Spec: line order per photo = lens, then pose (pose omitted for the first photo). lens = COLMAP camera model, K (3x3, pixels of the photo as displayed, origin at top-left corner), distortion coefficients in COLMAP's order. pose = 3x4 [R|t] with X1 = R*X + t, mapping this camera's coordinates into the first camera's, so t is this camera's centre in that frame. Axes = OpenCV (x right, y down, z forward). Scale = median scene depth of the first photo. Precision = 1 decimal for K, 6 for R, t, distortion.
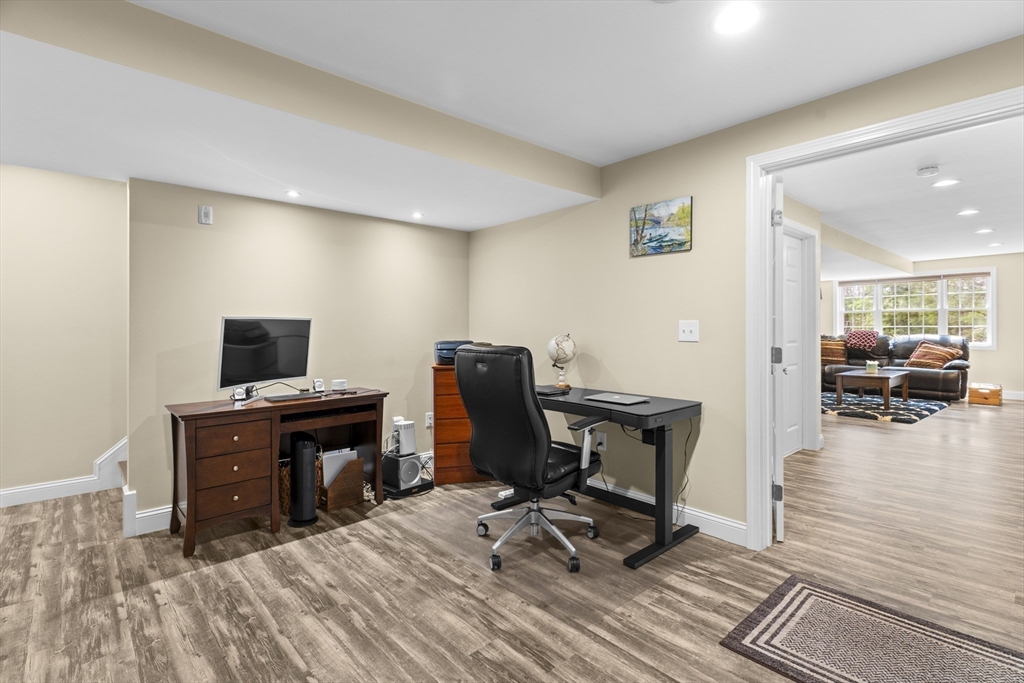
lens RADIAL K [[488.4, 0, 513.1], [0, 488.4, 332.4], [0, 0, 1]] dist [-0.000915, 0.000824]
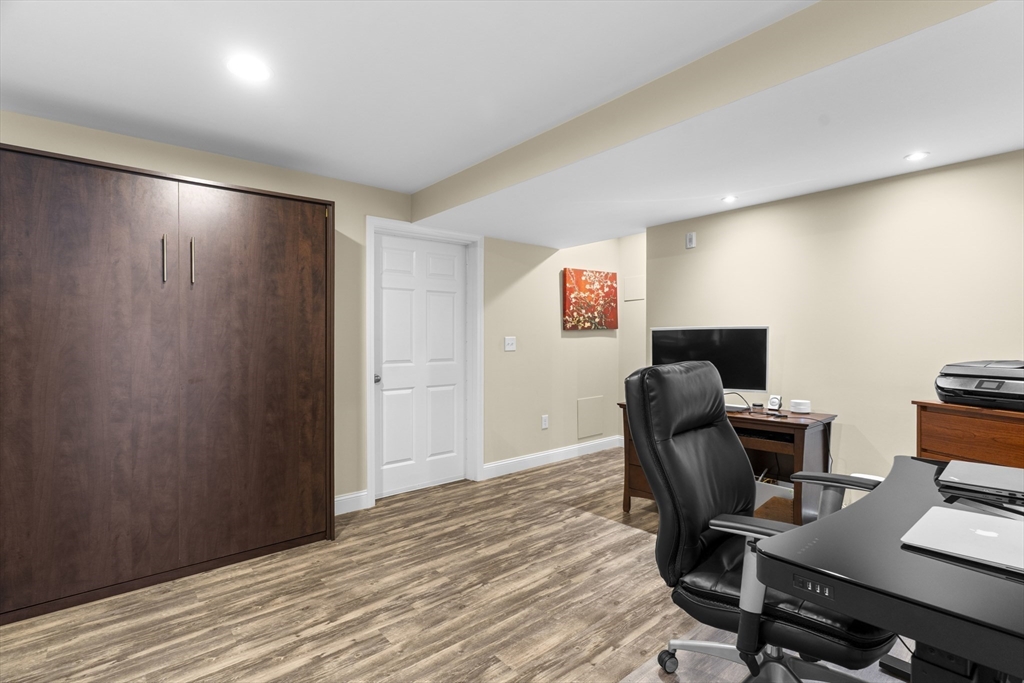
lens RADIAL K [[488.4, 0, 520.8], [0, 488.4, 339.1], [0, 0, 1]] dist [-0.000915, 0.000824]
pose [[-0.029583, 0.006185, -0.999543, 0.771443], [-0.001933, 0.999979, 0.006245, -0.016736], [0.999560, 0.002117, -0.029571, 0.885771]]
